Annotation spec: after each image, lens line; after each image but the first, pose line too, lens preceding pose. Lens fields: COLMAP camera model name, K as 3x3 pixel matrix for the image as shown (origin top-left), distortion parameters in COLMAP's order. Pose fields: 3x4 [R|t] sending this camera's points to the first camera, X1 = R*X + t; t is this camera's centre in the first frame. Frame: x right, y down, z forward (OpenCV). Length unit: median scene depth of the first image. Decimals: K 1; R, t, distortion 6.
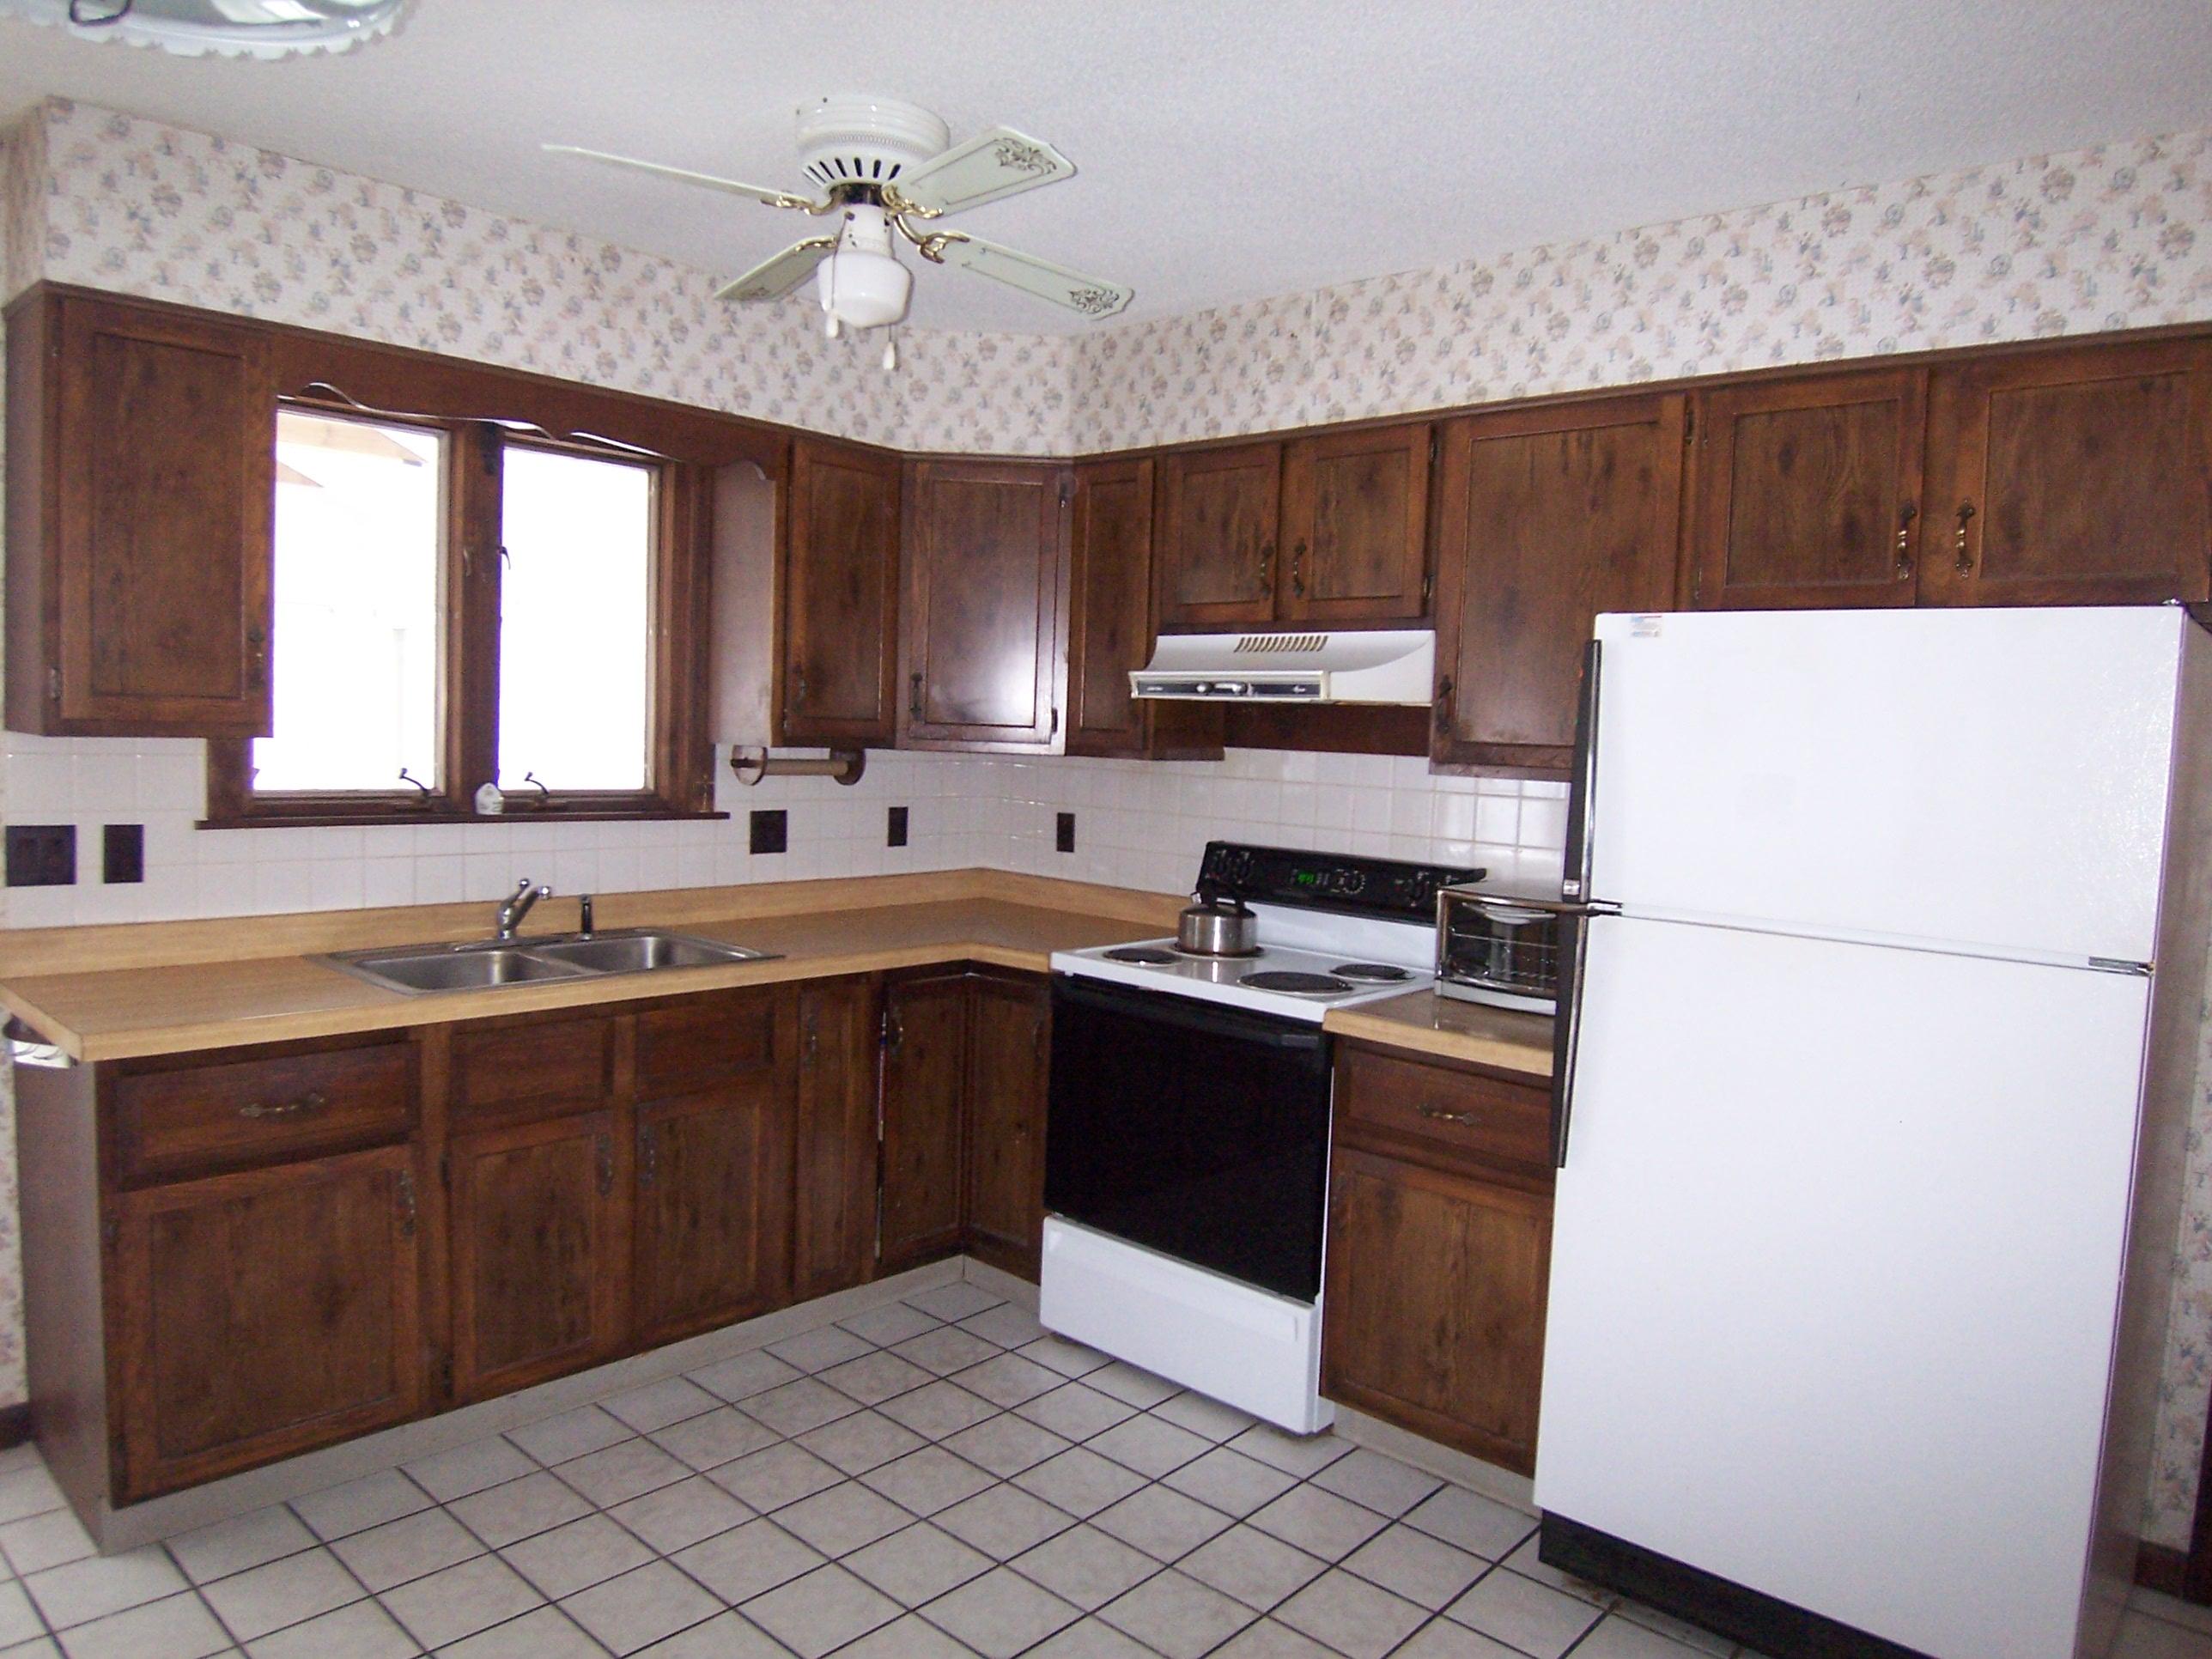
lens RADIAL K [[1481.2, 0, 1106.0], [0, 1481.2, 829.5], [0, 0, 1]] dist [-0.000028, -0.068293]
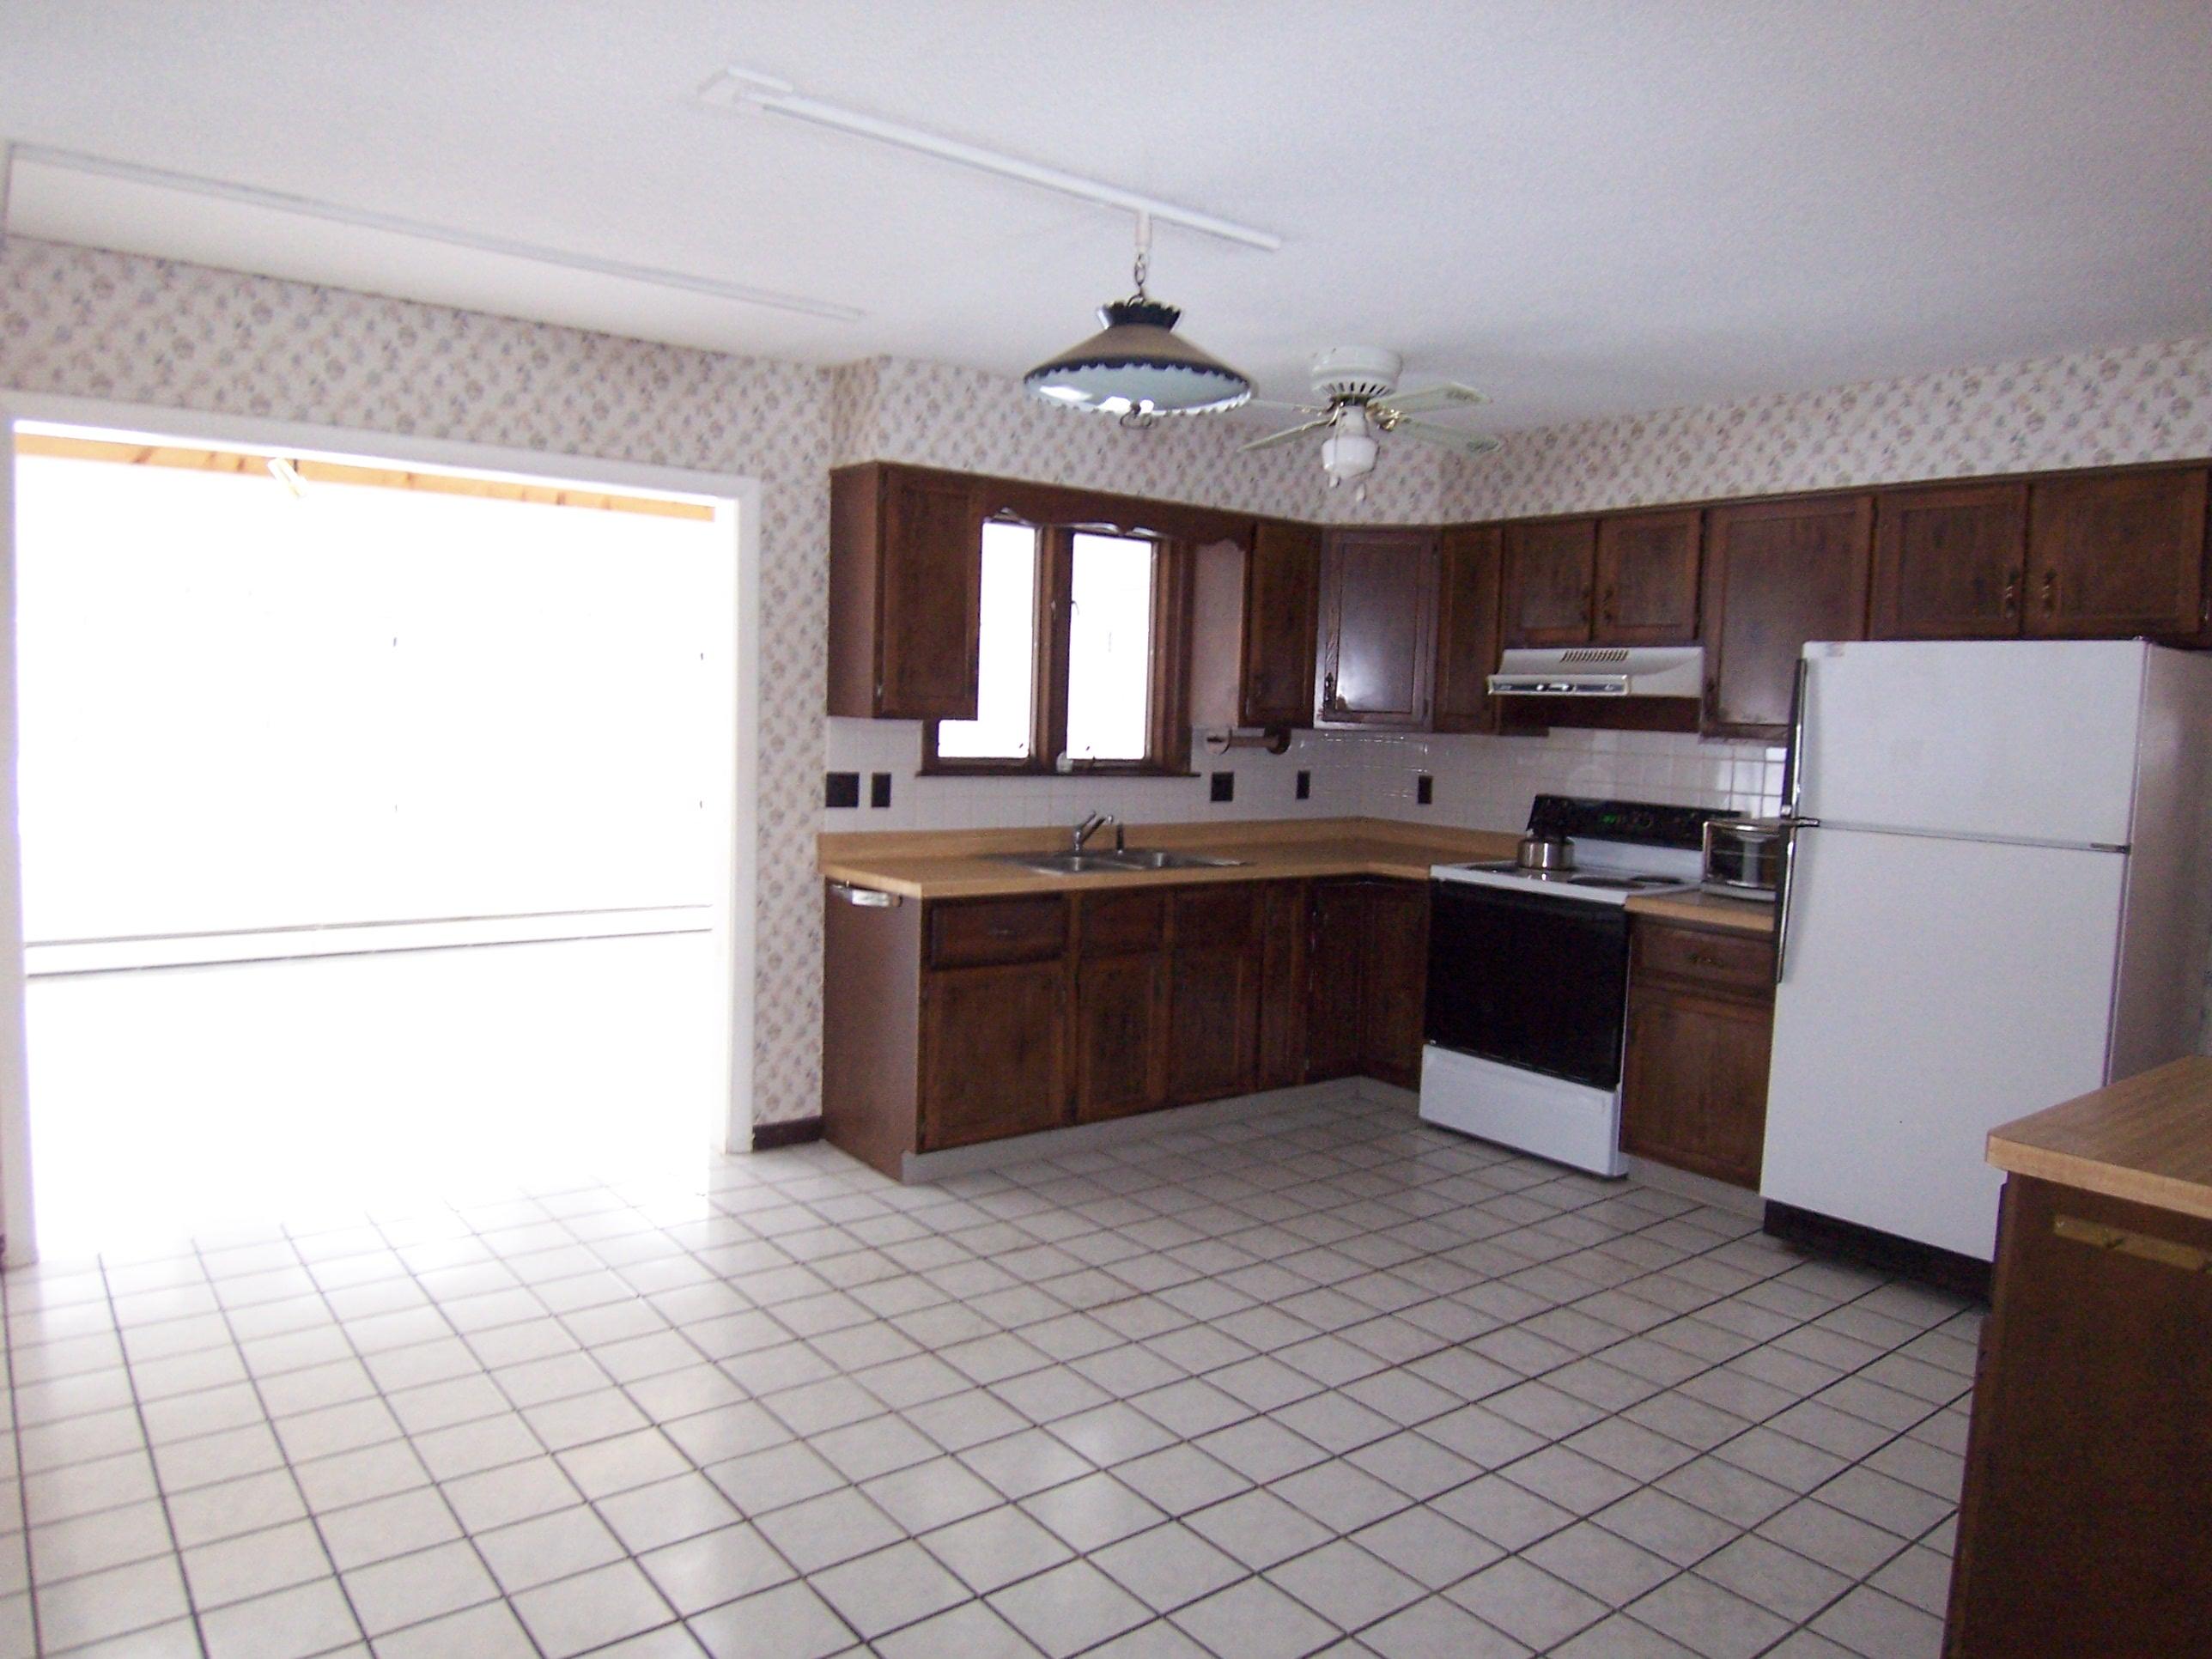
lens RADIAL K [[1482.2, 0, 1106.0], [0, 1482.2, 829.5], [0, 0, 1]] dist [-0.011573, -0.048151]
pose [[0.984501, 0.008860, -0.175156, -0.106521], [-0.007690, 0.999943, 0.007358, 0.041785], [0.175211, -0.005897, 0.984513, -0.562592]]
